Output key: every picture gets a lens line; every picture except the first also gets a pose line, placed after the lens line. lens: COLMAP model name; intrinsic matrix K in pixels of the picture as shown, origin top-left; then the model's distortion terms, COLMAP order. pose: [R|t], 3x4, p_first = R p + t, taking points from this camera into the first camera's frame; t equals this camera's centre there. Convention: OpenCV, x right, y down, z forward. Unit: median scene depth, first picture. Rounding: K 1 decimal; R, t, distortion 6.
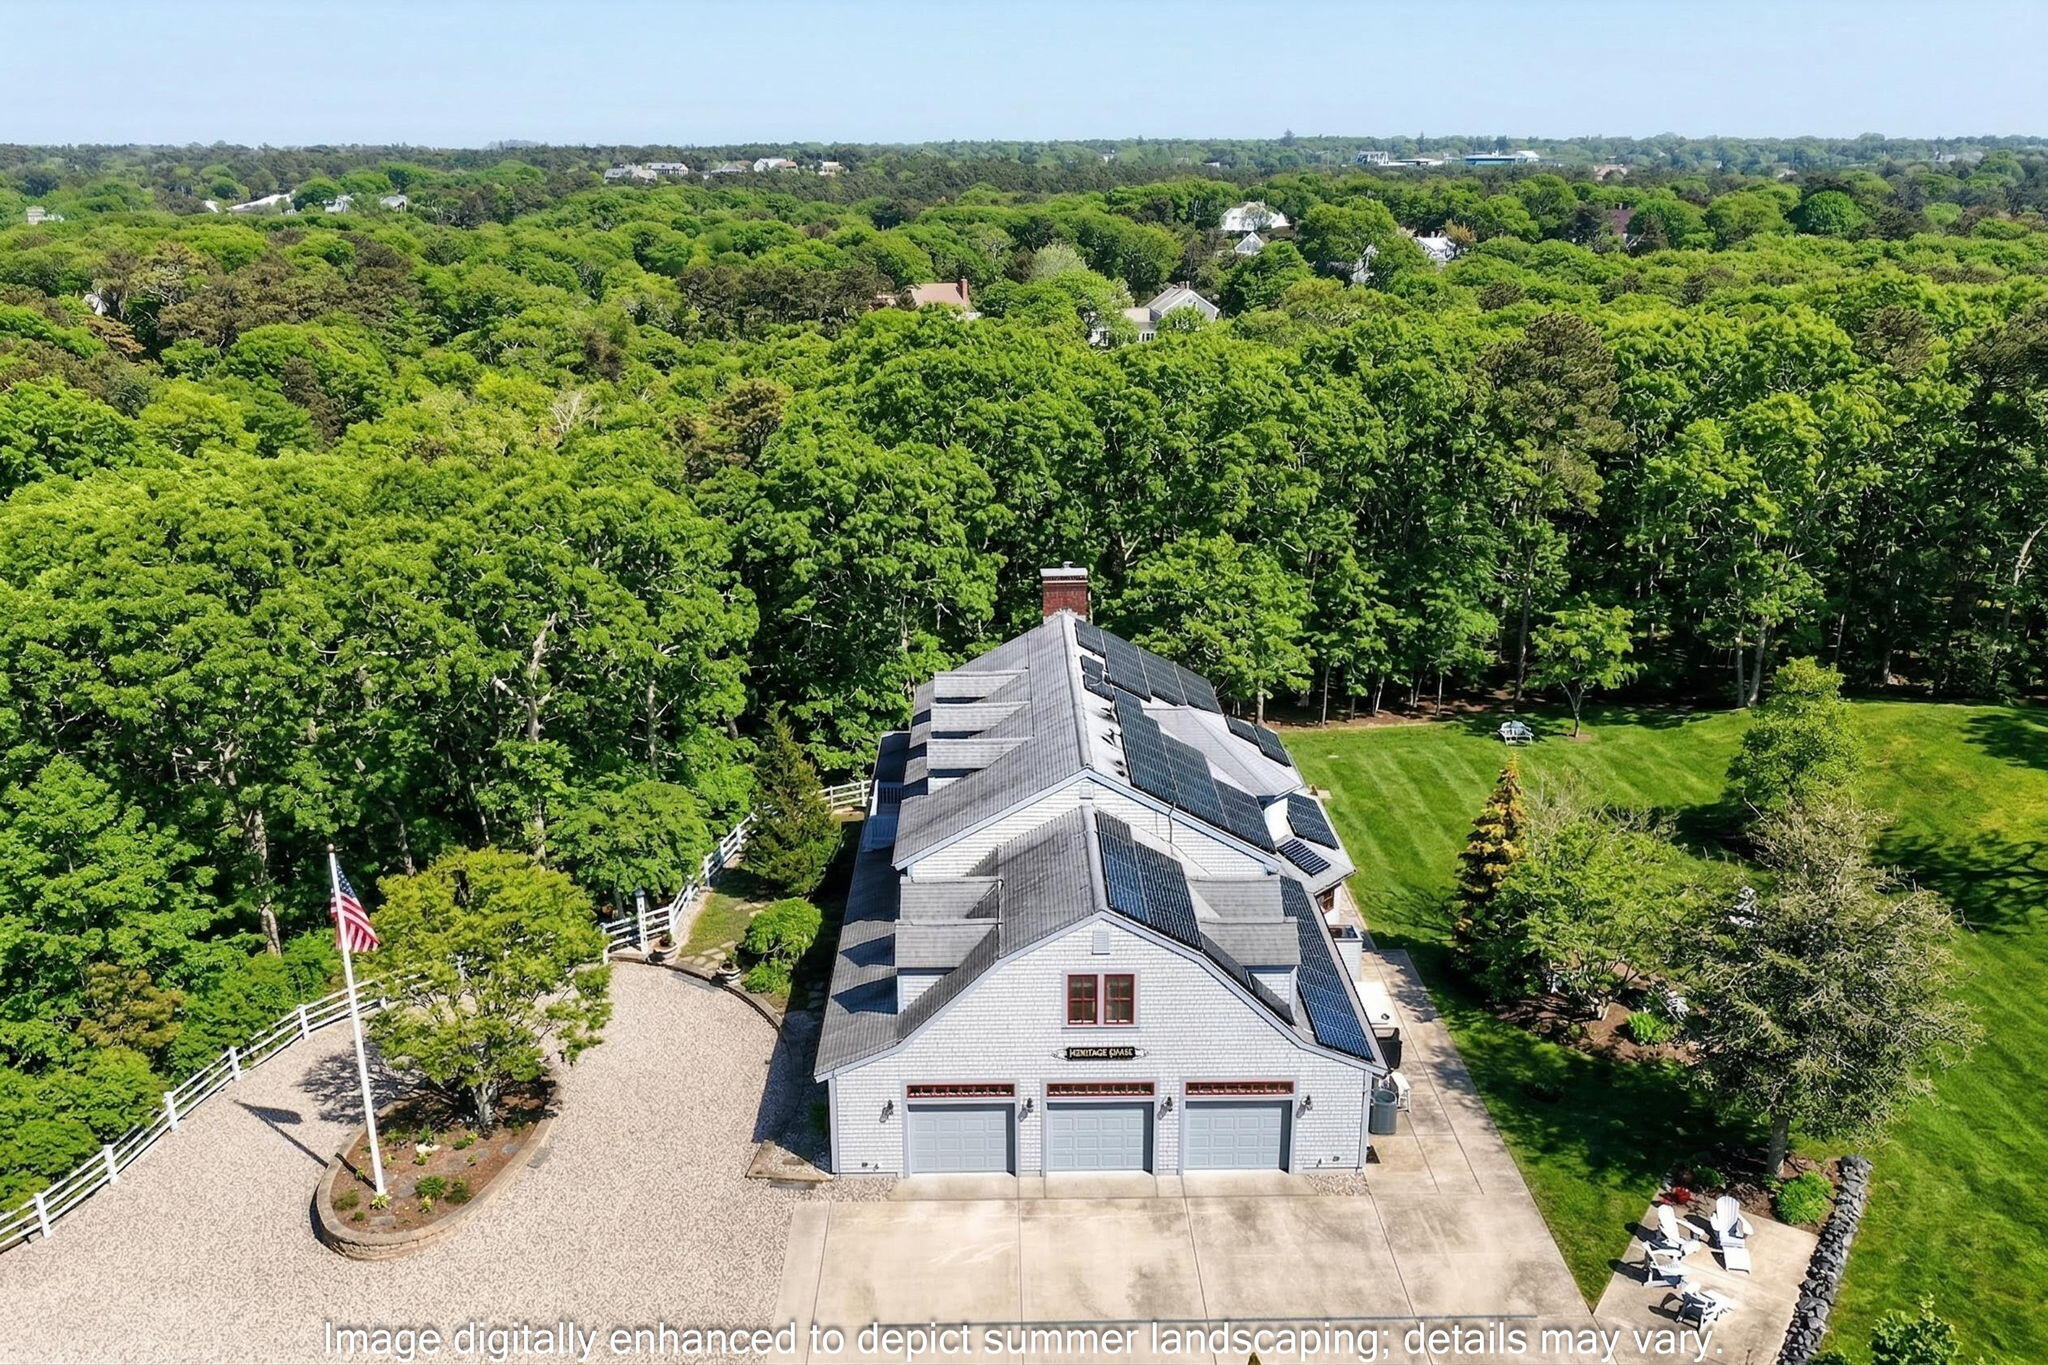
lens RADIAL K [[1639.5, 0, 1024.0], [0, 1639.5, 682.5], [0, 0, 1]] dist [-0.007902, -0.008458]
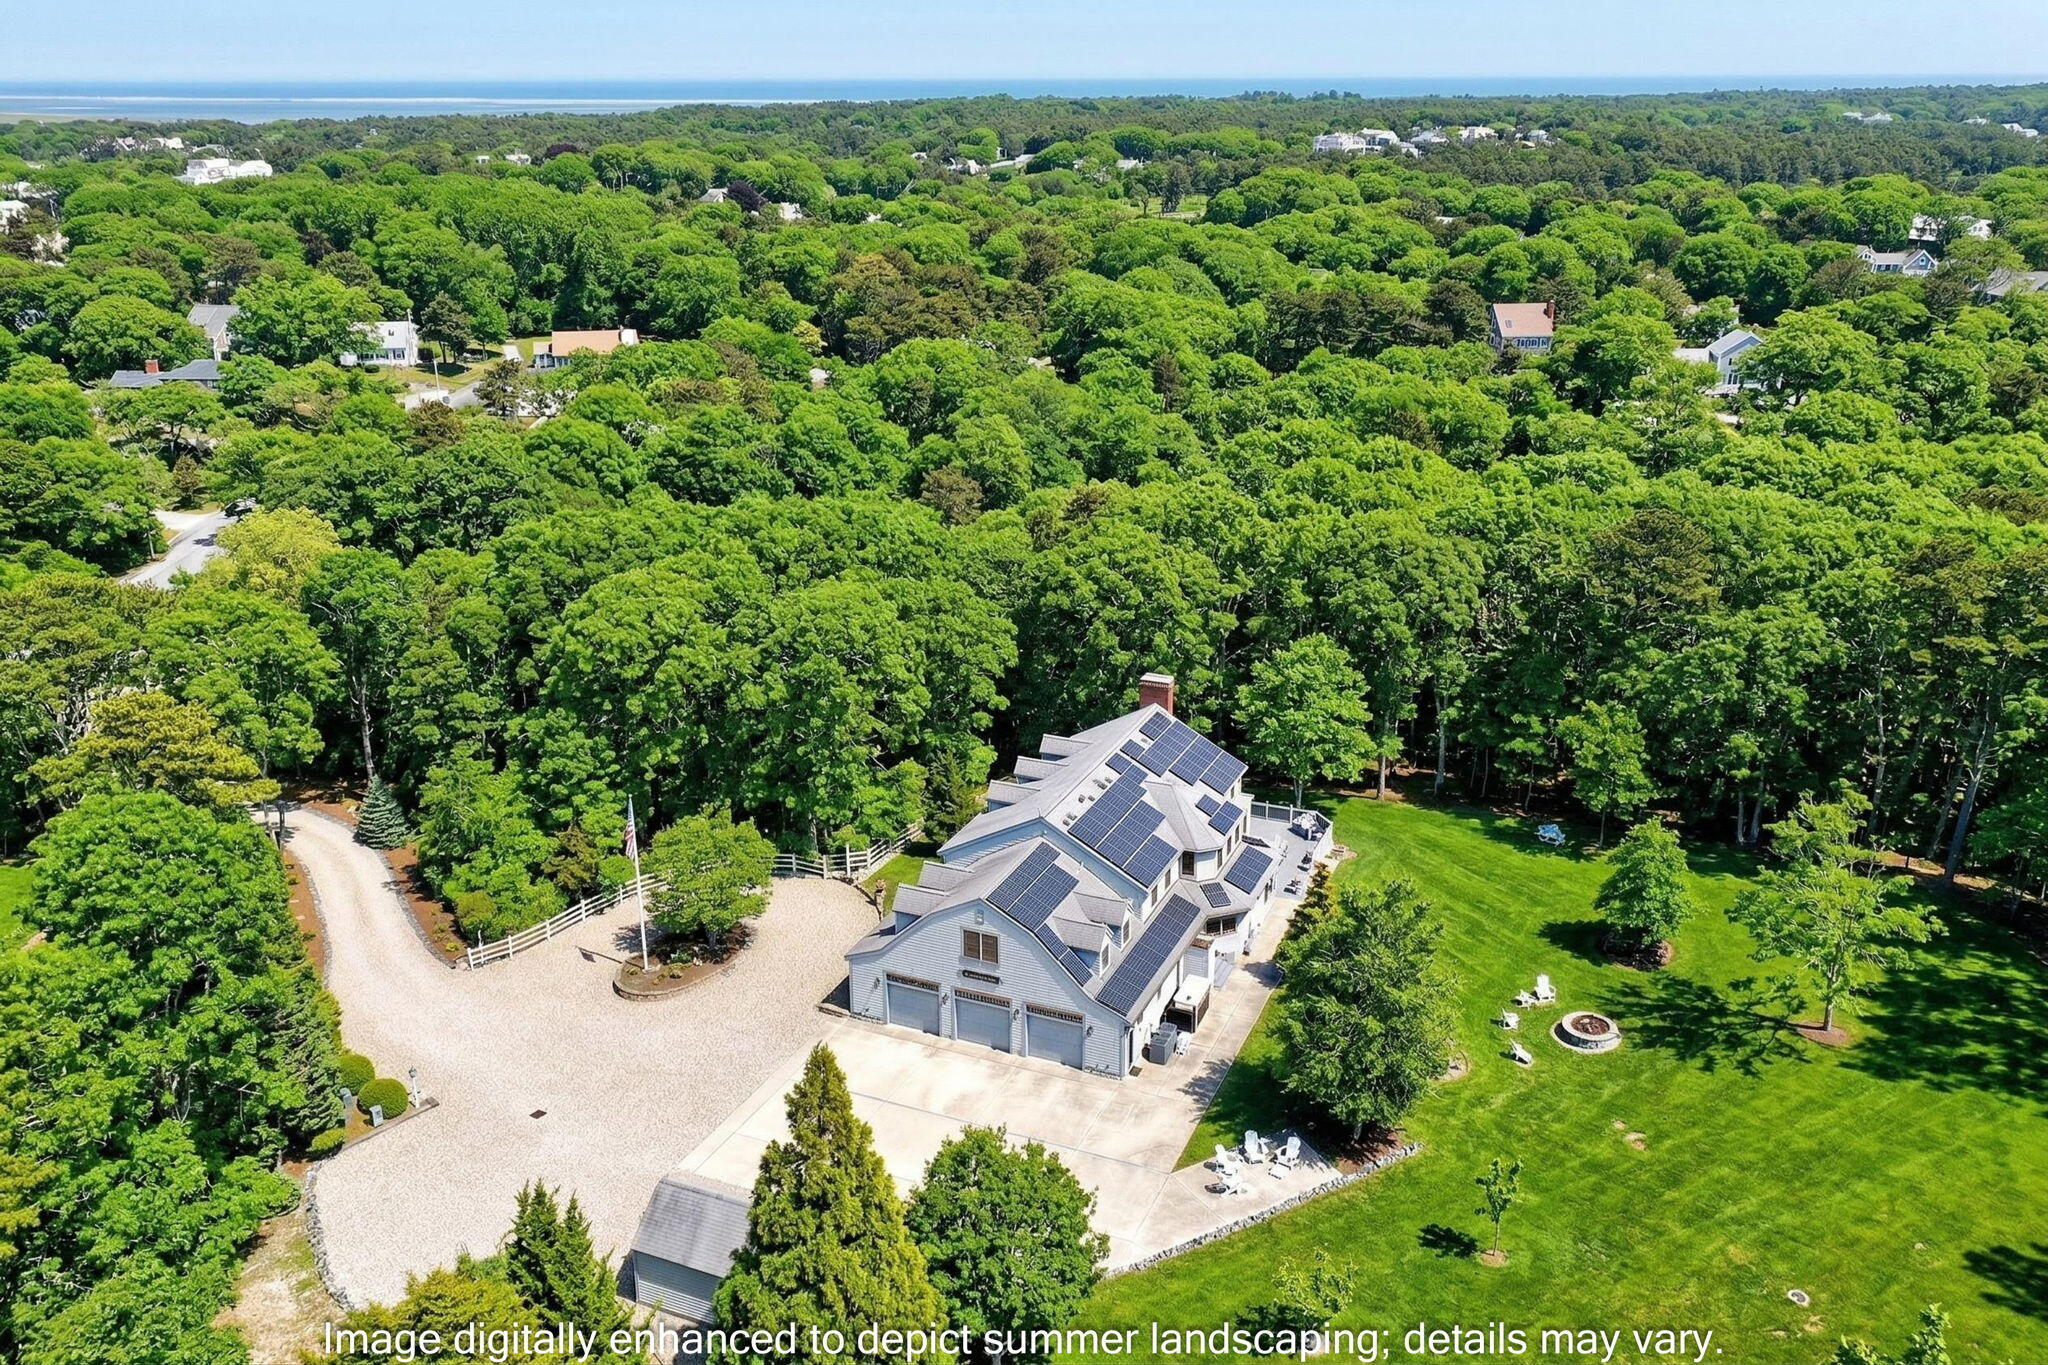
lens RADIAL K [[1639.5, 0, 1024.0], [0, 1639.5, 682.5], [0, 0, 1]] dist [-0.007902, -0.008458]
pose [[0.919177, 0.134670, -0.370105, 0.697730], [-0.127288, 0.990871, 0.044423, -0.174200], [0.372709, 0.006277, 0.927927, -0.631586]]
